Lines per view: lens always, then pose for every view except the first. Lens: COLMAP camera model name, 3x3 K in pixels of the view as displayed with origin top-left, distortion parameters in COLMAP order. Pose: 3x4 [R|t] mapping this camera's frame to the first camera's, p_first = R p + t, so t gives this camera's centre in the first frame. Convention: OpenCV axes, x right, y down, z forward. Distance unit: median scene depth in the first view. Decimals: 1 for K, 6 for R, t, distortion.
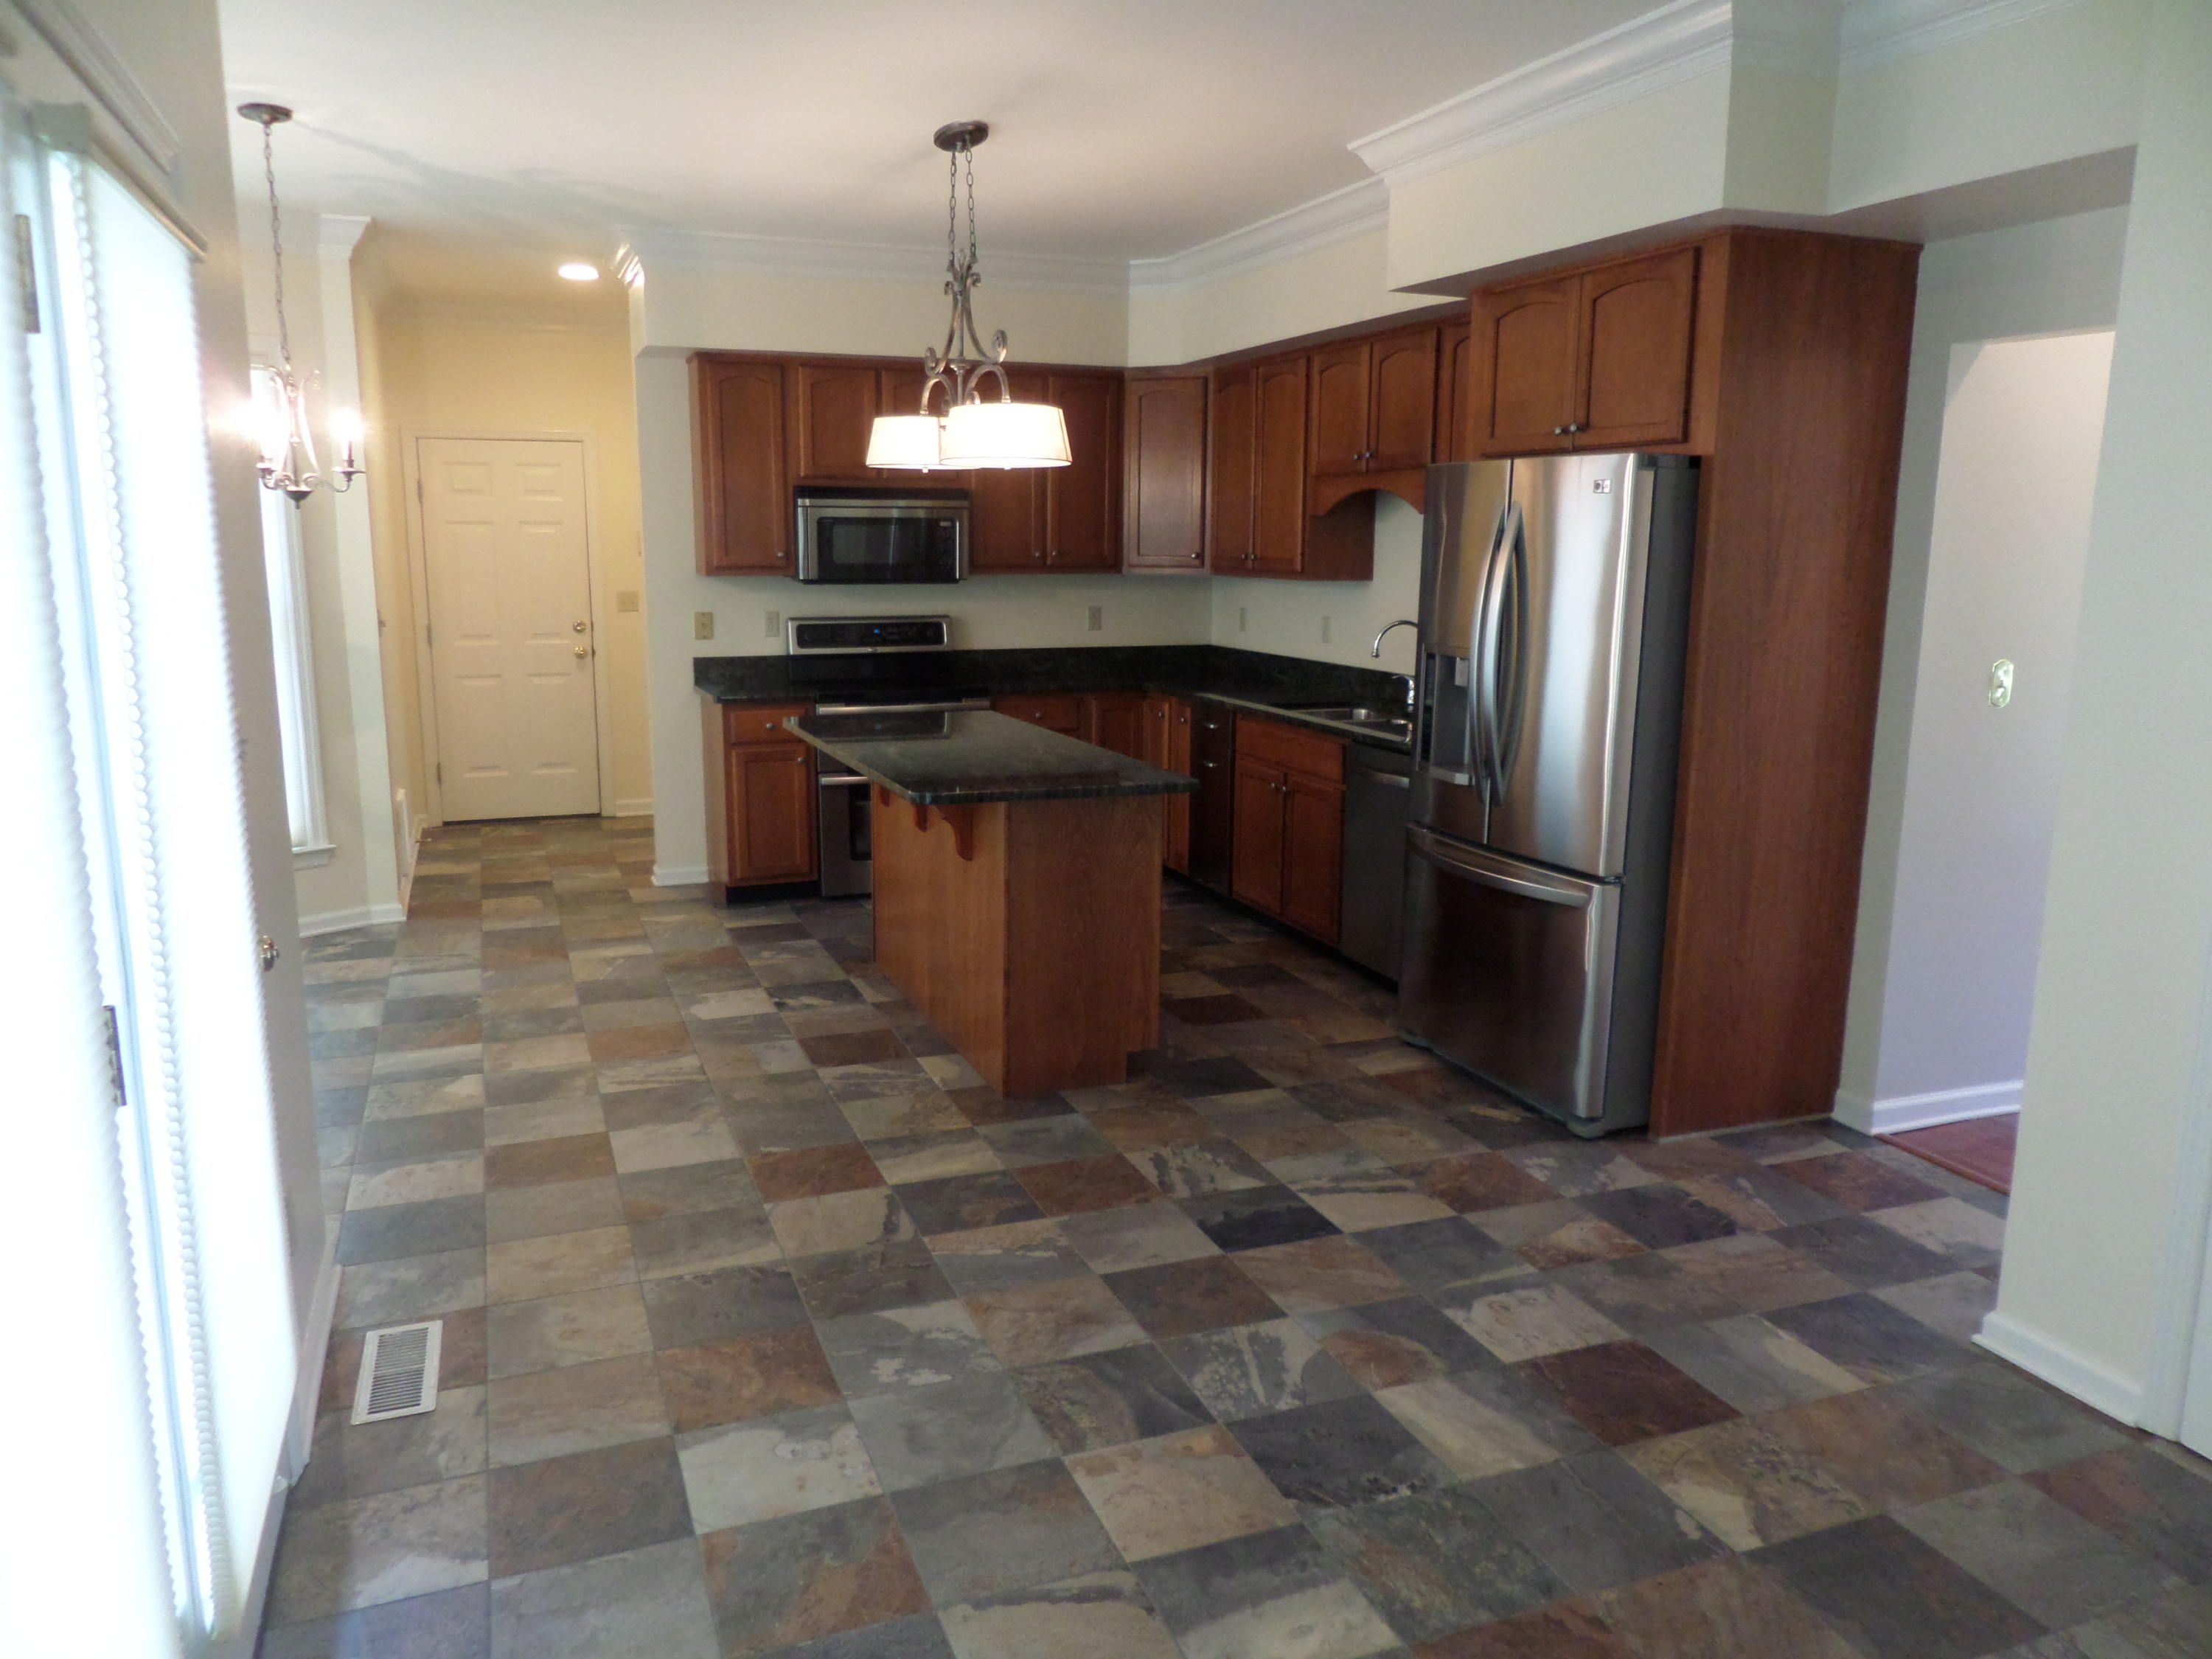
lens RADIAL K [[1594.2, 0, 1091.1], [0, 1594.2, 826.8], [0, 0, 1]] dist [-0.005626, 0.015051]
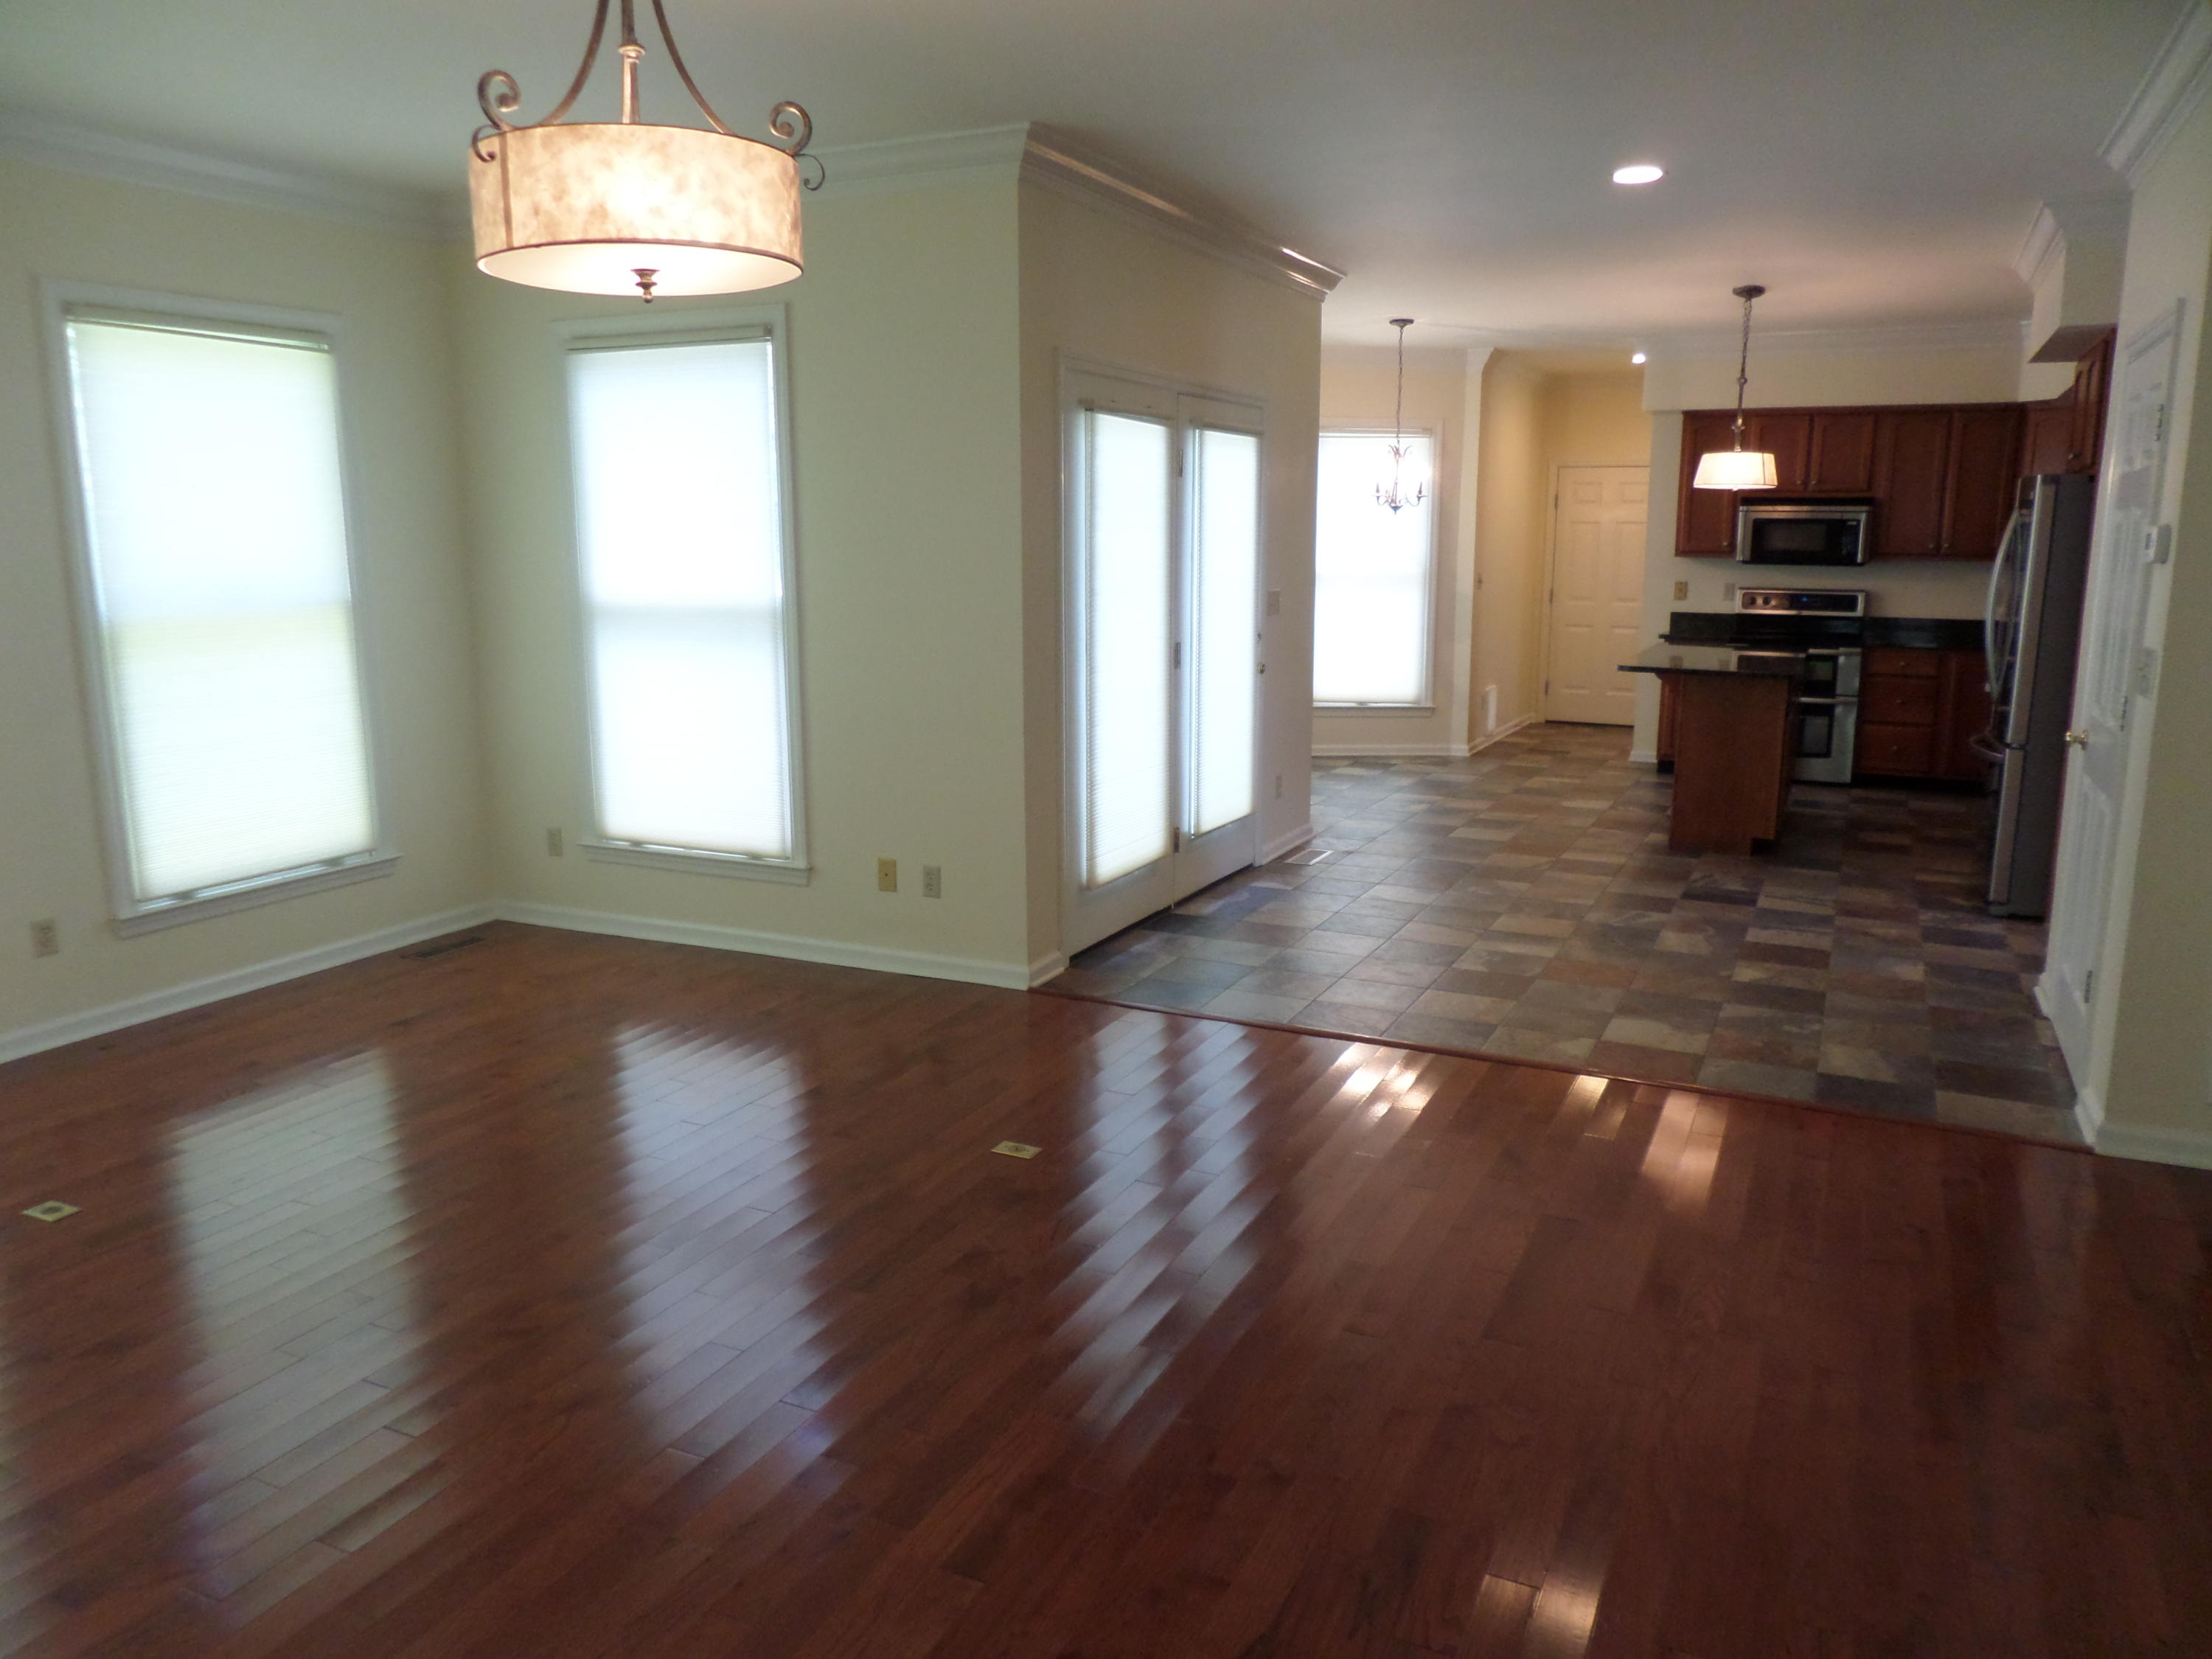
lens RADIAL K [[1594.2, 0, 1109.4], [0, 1594.2, 834.8], [0, 0, 1]] dist [-0.005626, 0.015051]
pose [[0.689646, 0.140969, -0.710293, 0.515406], [-0.140847, 0.988249, 0.059381, 0.093742], [0.710317, 0.059091, 0.701397, -0.449324]]
